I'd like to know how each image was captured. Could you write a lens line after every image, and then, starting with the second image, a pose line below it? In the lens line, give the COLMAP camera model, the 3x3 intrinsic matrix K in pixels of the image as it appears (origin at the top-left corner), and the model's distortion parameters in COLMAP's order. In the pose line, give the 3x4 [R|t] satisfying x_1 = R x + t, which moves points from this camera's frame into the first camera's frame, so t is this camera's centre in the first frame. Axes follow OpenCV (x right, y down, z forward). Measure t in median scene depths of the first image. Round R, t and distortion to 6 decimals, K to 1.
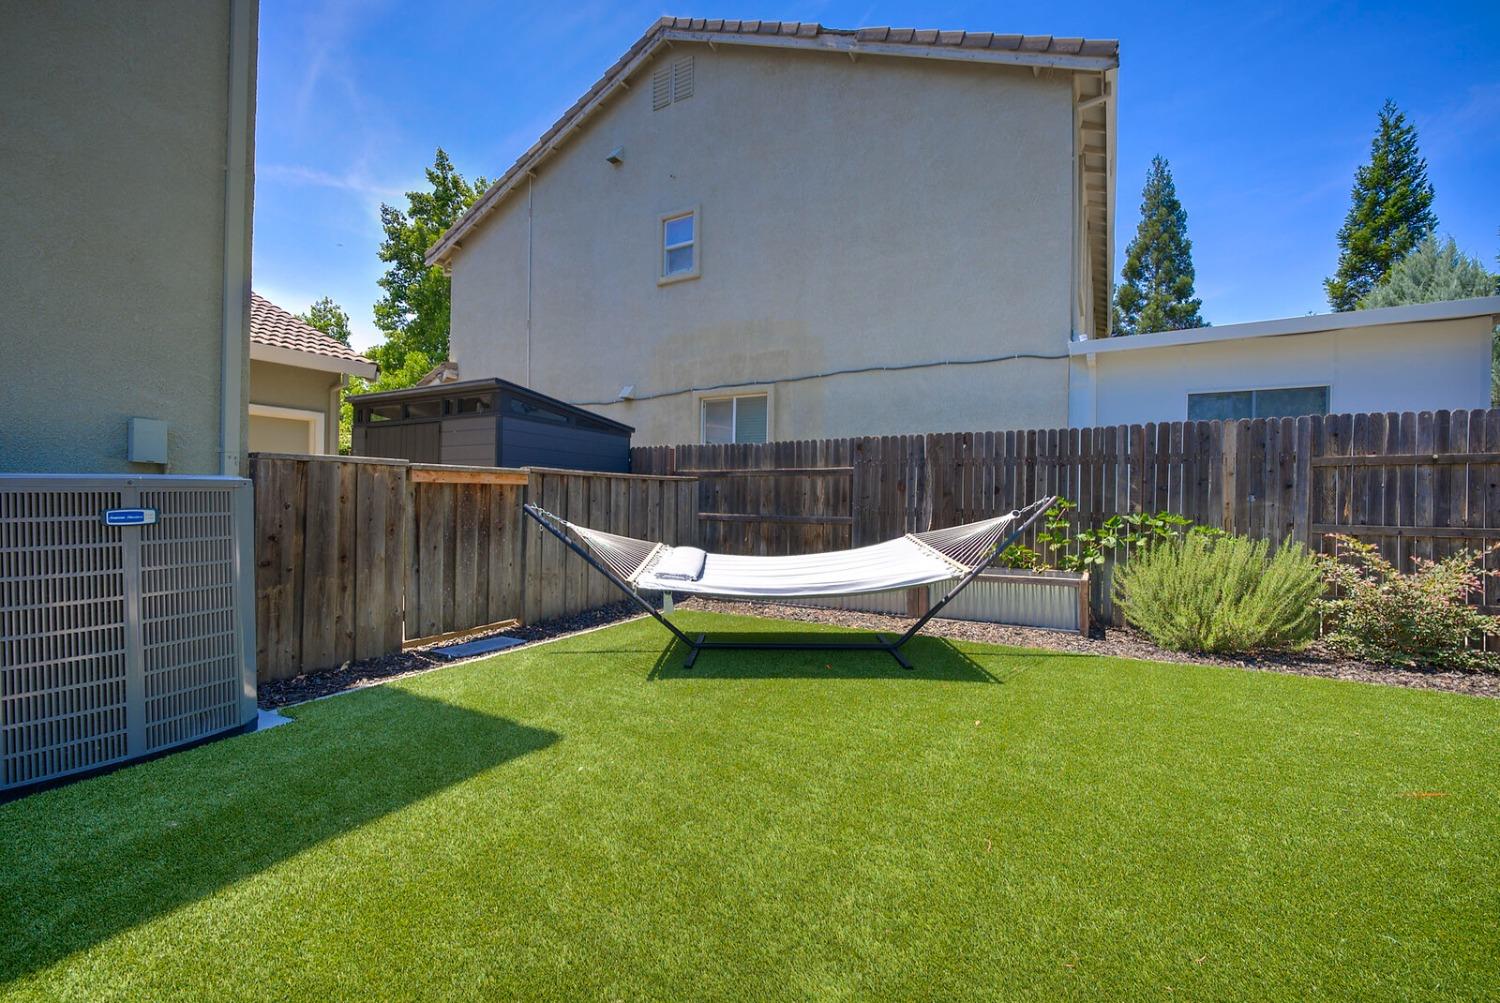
lens RADIAL K [[616.7, 0, 755.6], [0, 616.7, 497.1], [0, 0, 1]] dist [-0.006774, -0.001813]
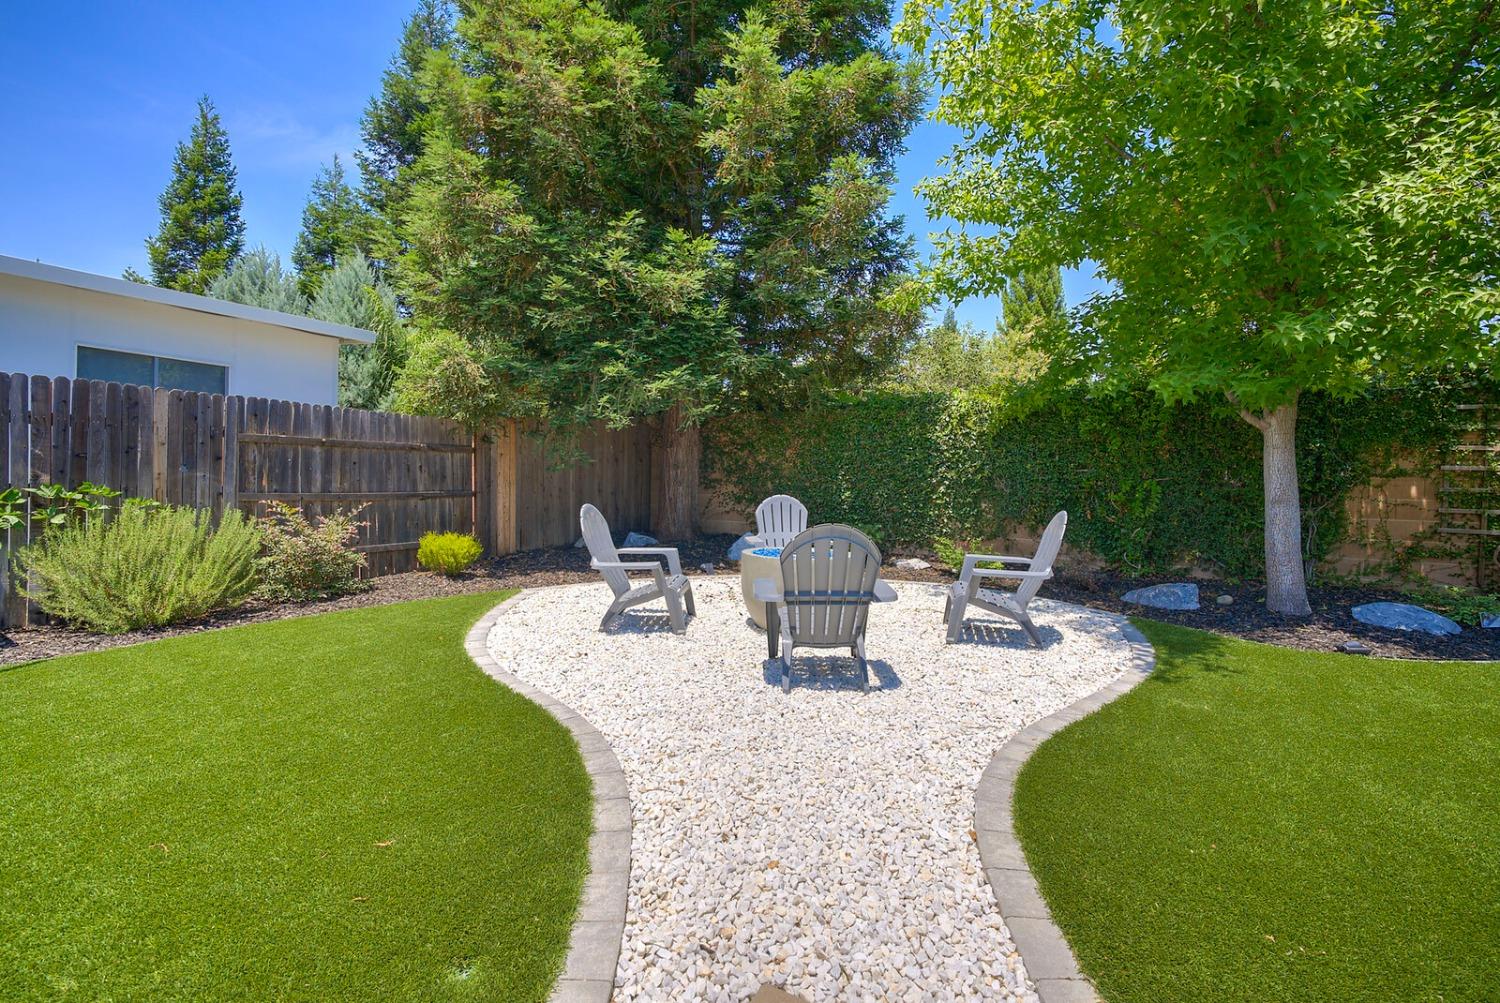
lens RADIAL K [[616.7, 0, 756.5], [0, 616.7, 497.9], [0, 0, 1]] dist [-0.006774, -0.001813]
pose [[0.001663, -0.032885, 0.999458, -0.179863], [-0.027261, 0.999086, 0.032918, -0.008107], [-0.999627, -0.027301, 0.000765, 0.040290]]
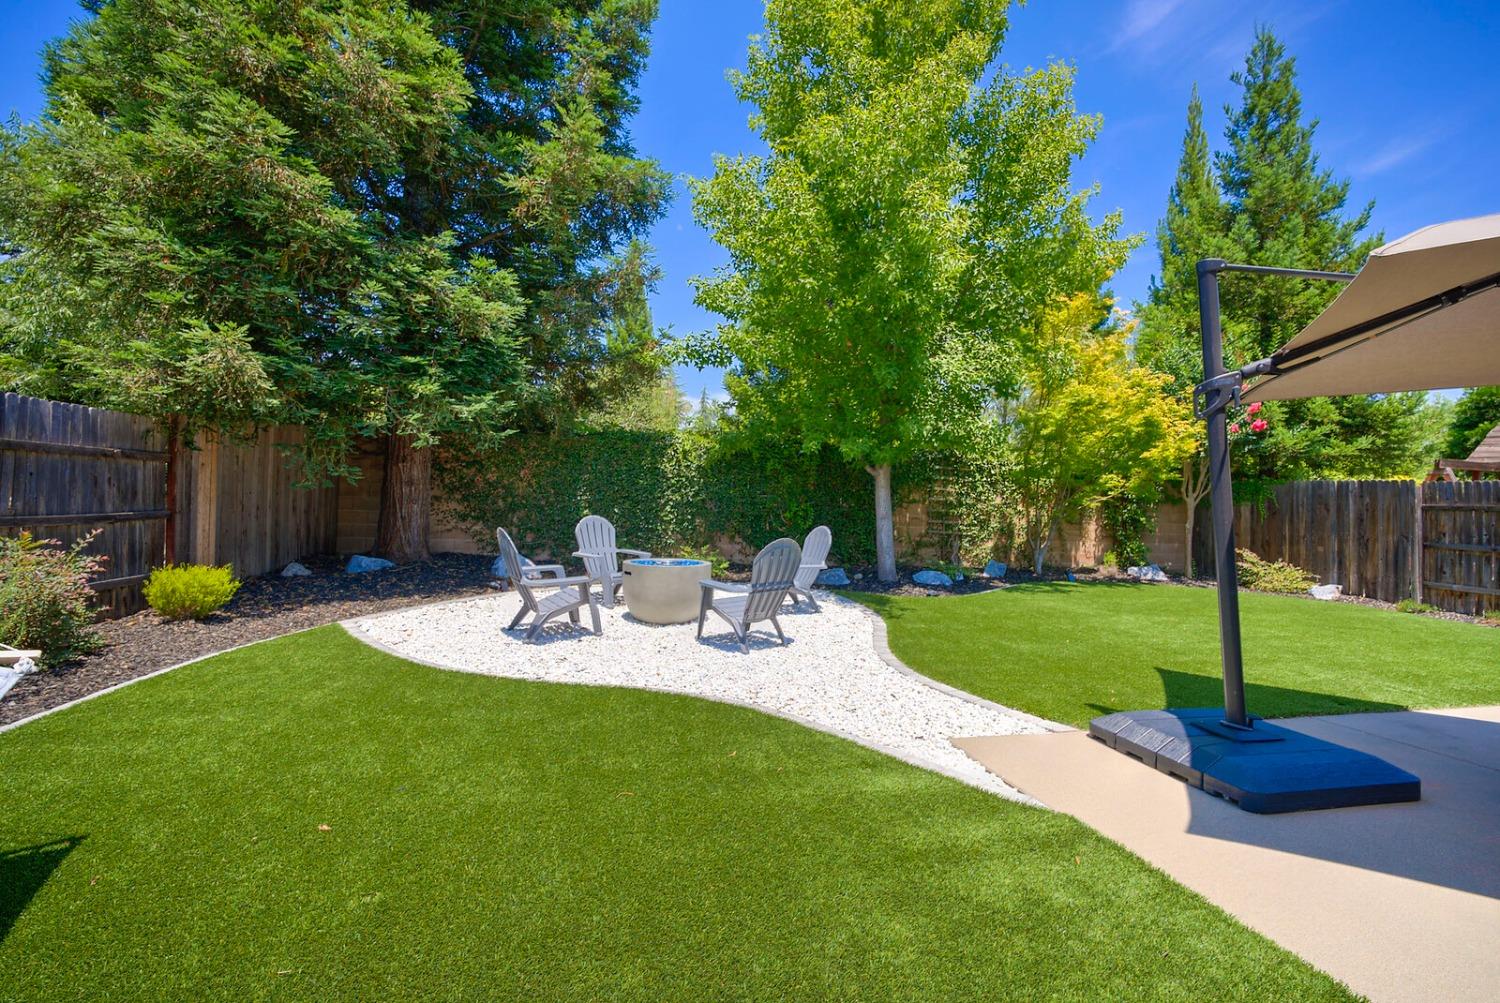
lens RADIAL K [[616.7, 0, 749.9], [0, 616.7, 494.8], [0, 0, 1]] dist [-0.006774, -0.001813]
pose [[-0.650465, -0.015053, 0.759387, -0.259141], [-0.041953, 0.998989, -0.016132, -0.013607], [-0.758376, -0.042352, -0.650439, 0.578266]]
